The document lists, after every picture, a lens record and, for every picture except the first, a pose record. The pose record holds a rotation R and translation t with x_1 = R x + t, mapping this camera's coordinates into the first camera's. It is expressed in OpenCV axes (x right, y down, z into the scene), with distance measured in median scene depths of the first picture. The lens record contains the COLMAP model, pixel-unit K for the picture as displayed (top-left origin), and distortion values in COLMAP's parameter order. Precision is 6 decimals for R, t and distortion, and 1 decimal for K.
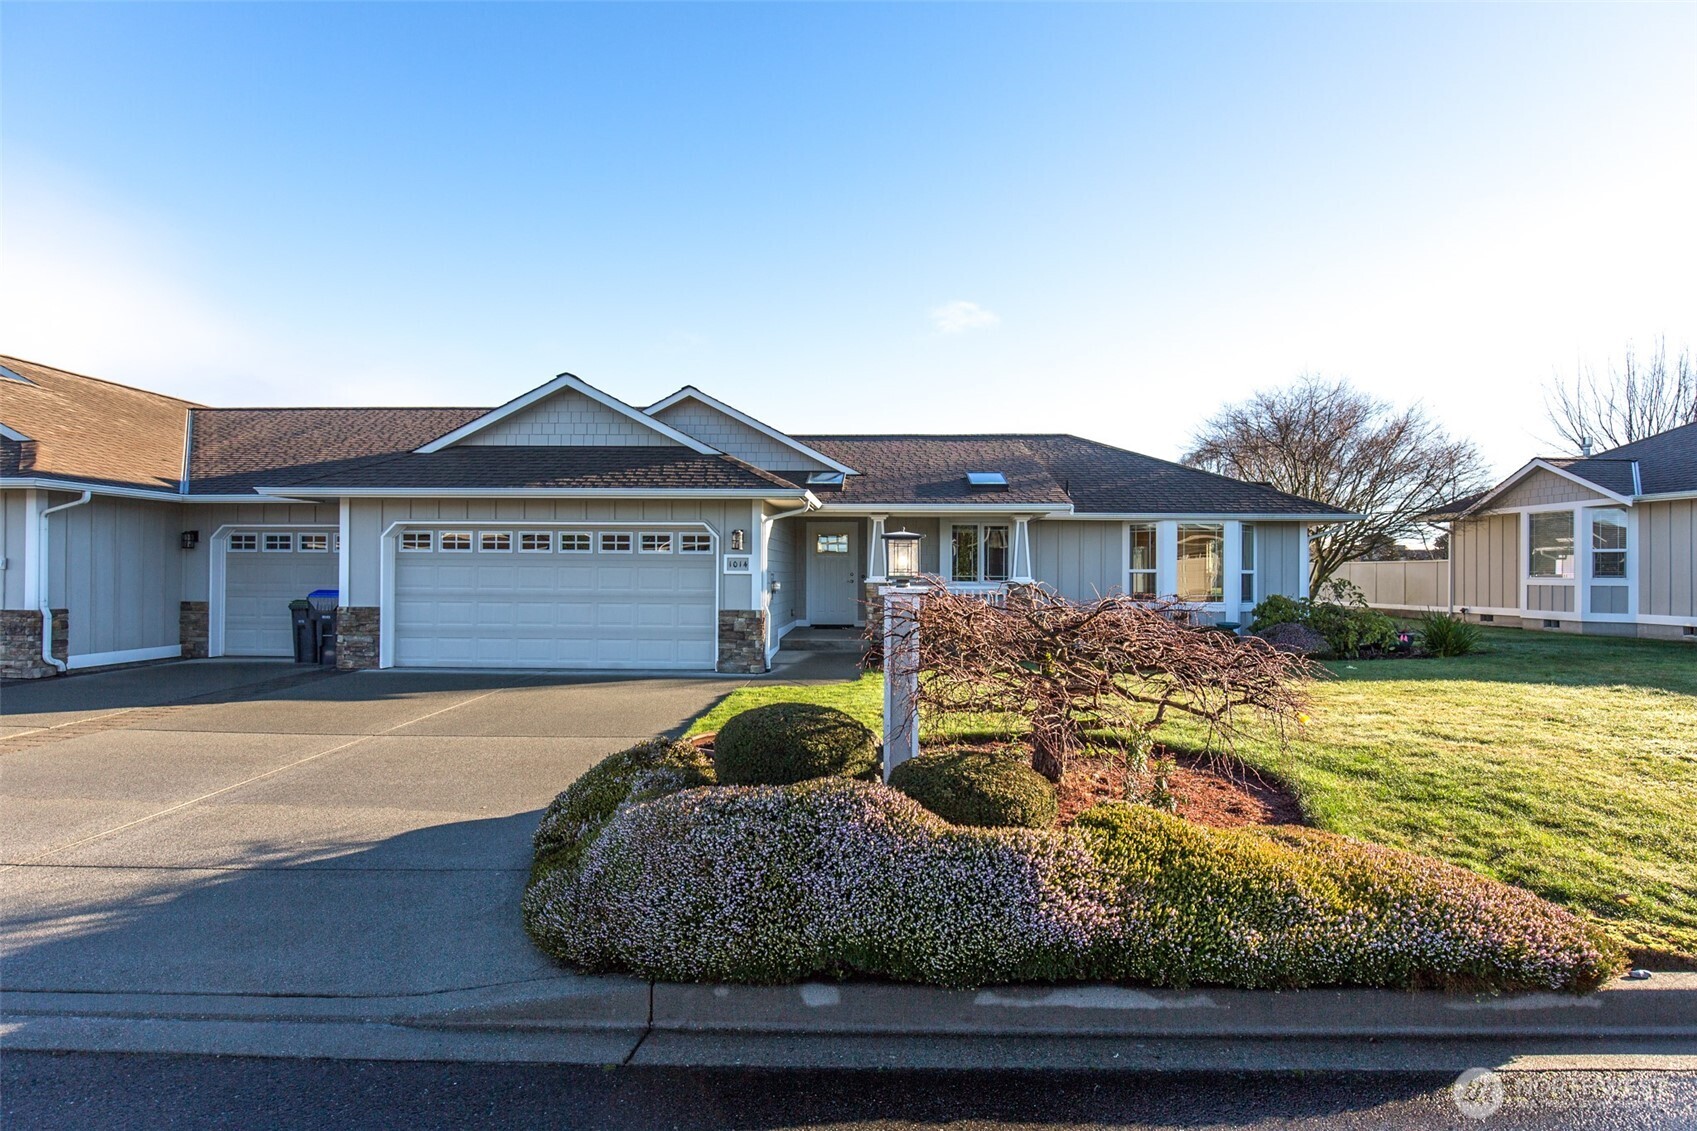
lens RADIAL K [[853.0, 0, 848.5], [0, 853.0, 565.5], [0, 0, 1]] dist [-0.000851, -0.000239]
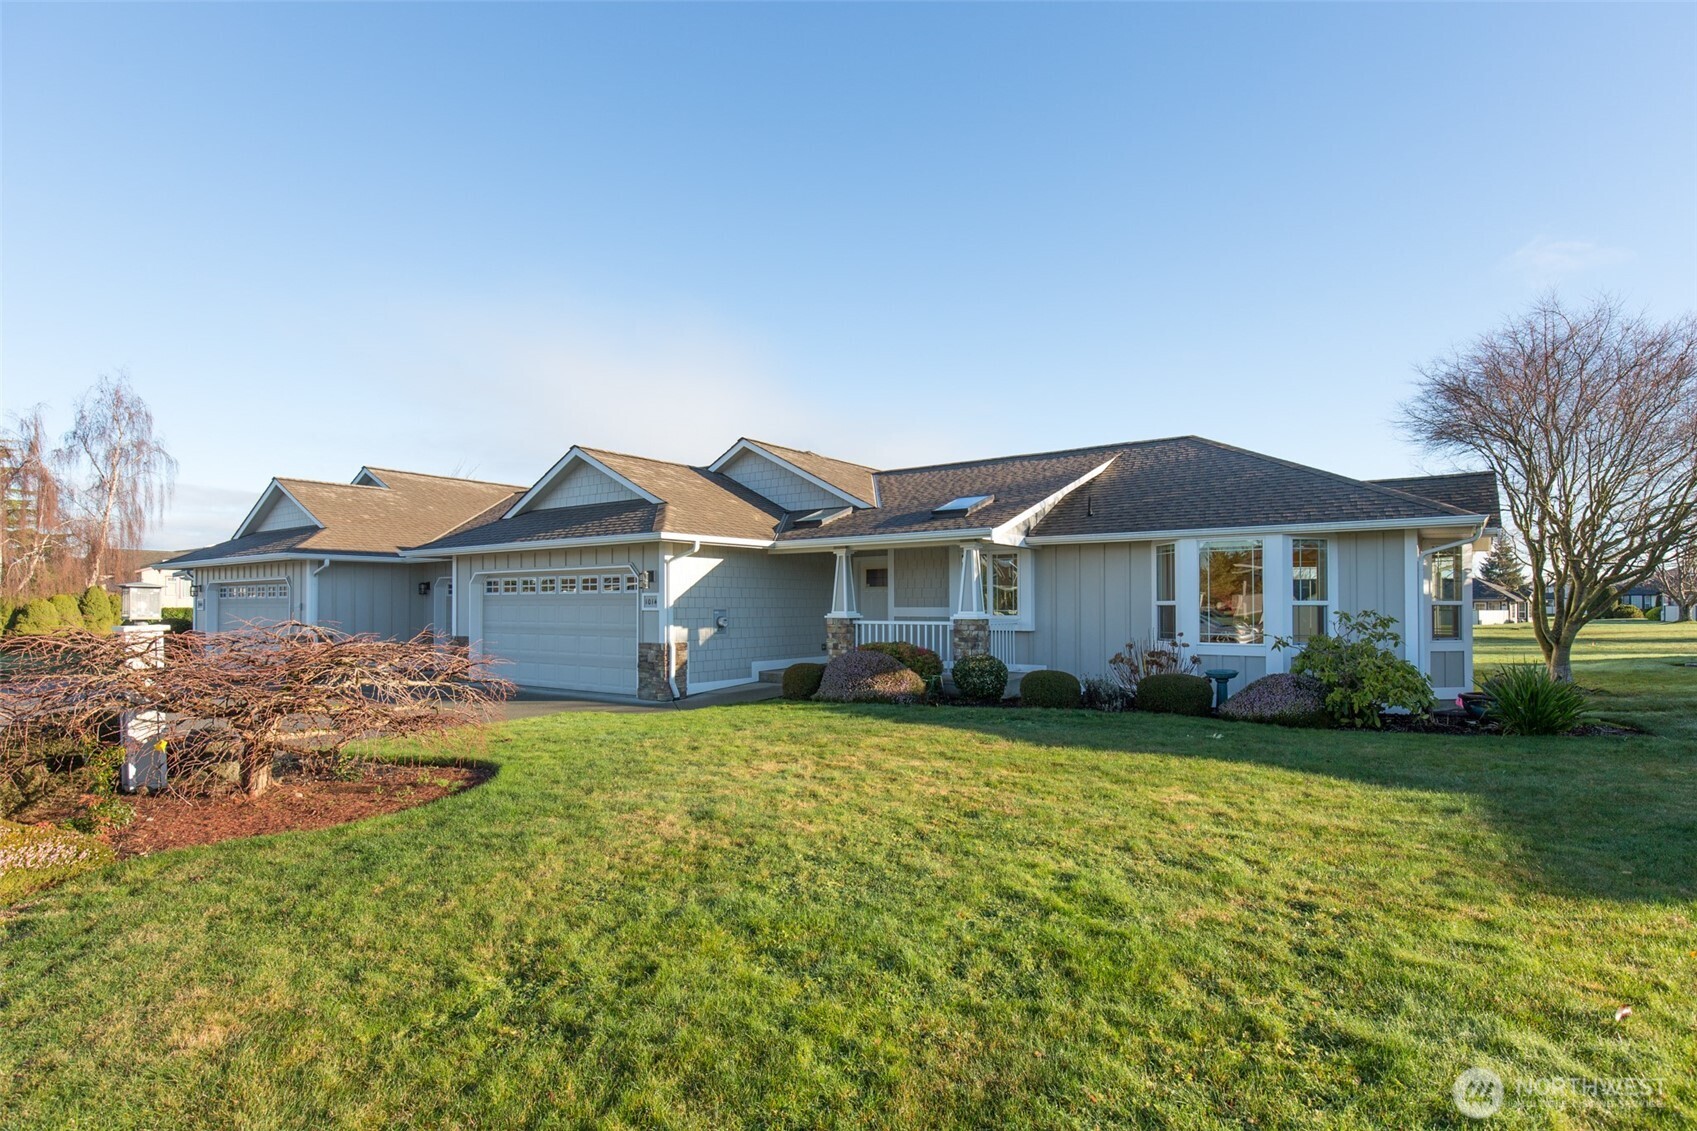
lens RADIAL K [[853.0, 0, 848.5], [0, 853.0, 565.5], [0, 0, 1]] dist [-0.000851, -0.000239]
pose [[0.836134, -0.032715, -0.547548, 0.661540], [0.015086, 0.999214, -0.036665, -0.004009], [0.548317, 0.022397, 0.835970, 0.199914]]
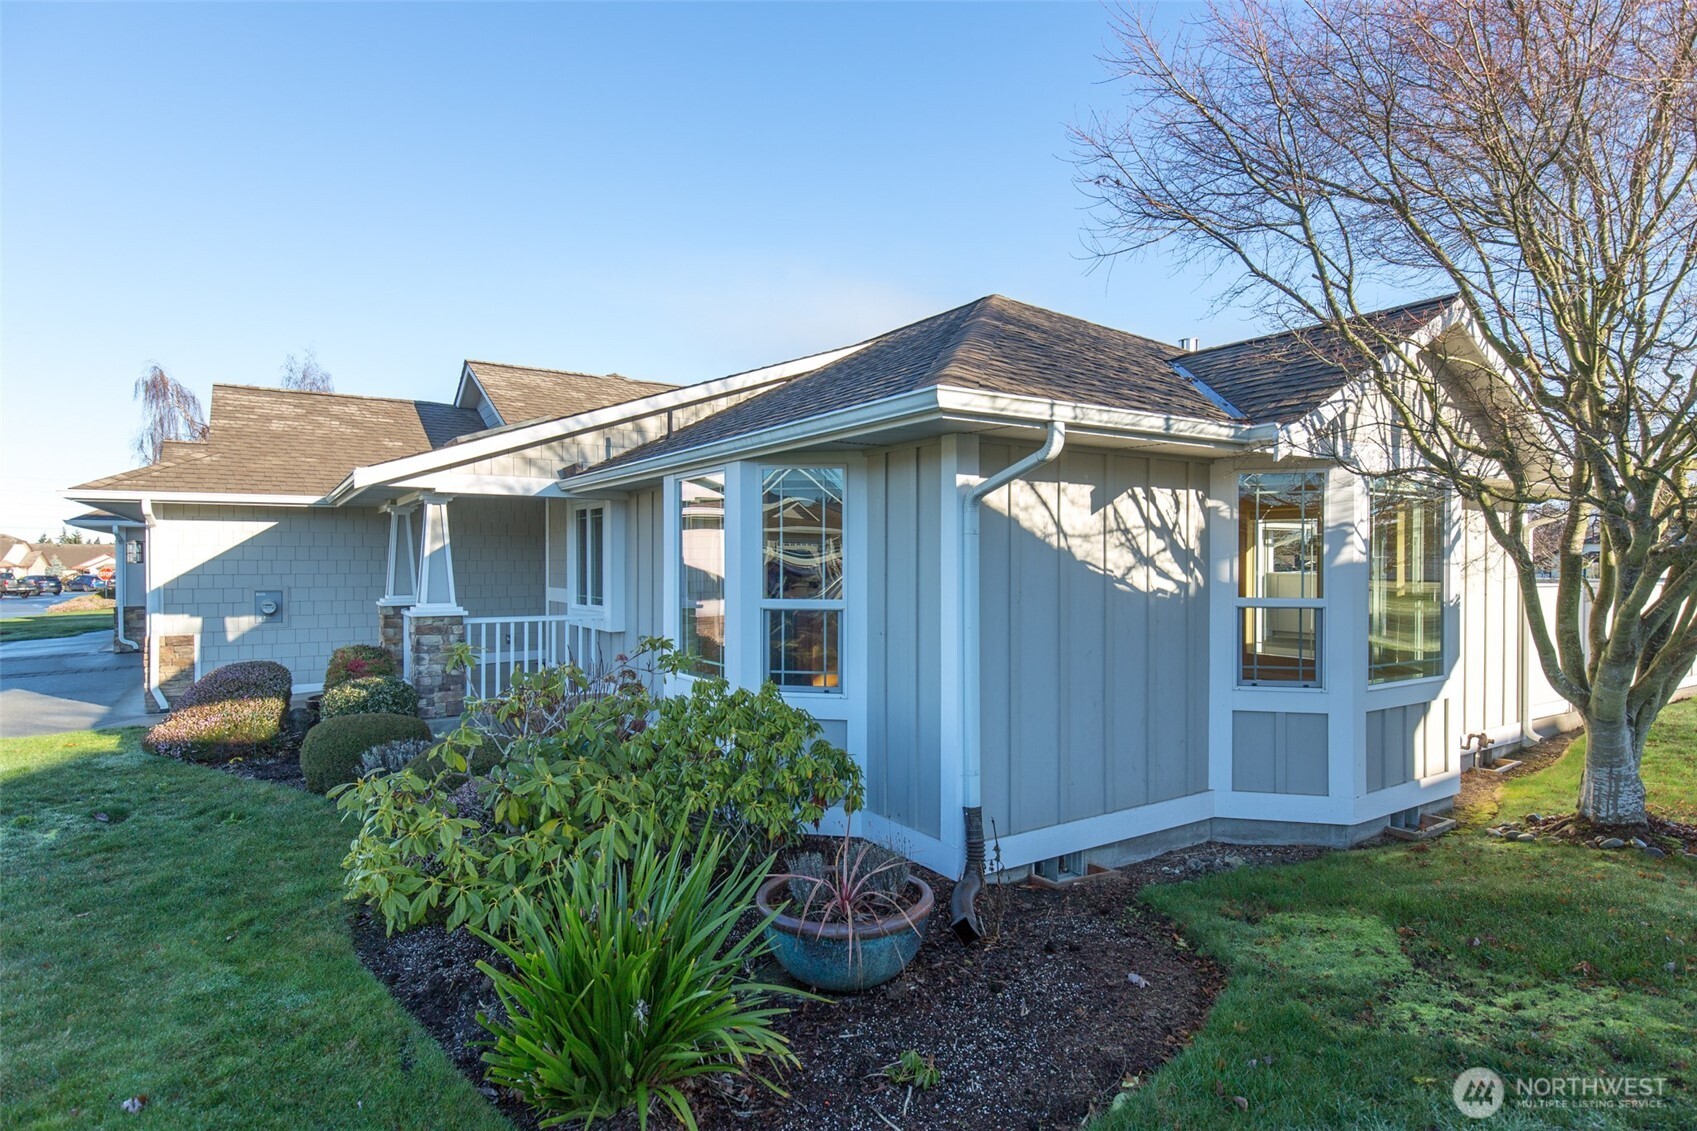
lens RADIAL K [[974.9, 0, 848.5], [0, 974.9, 565.5], [0, 0, 1]] dist [-0.001769, -0.000370]
pose [[0.580191, -0.010229, -0.814416, 0.991456], [-0.004006, 0.999873, -0.015412, -0.003607], [0.814471, 0.012205, 0.580076, 0.966769]]
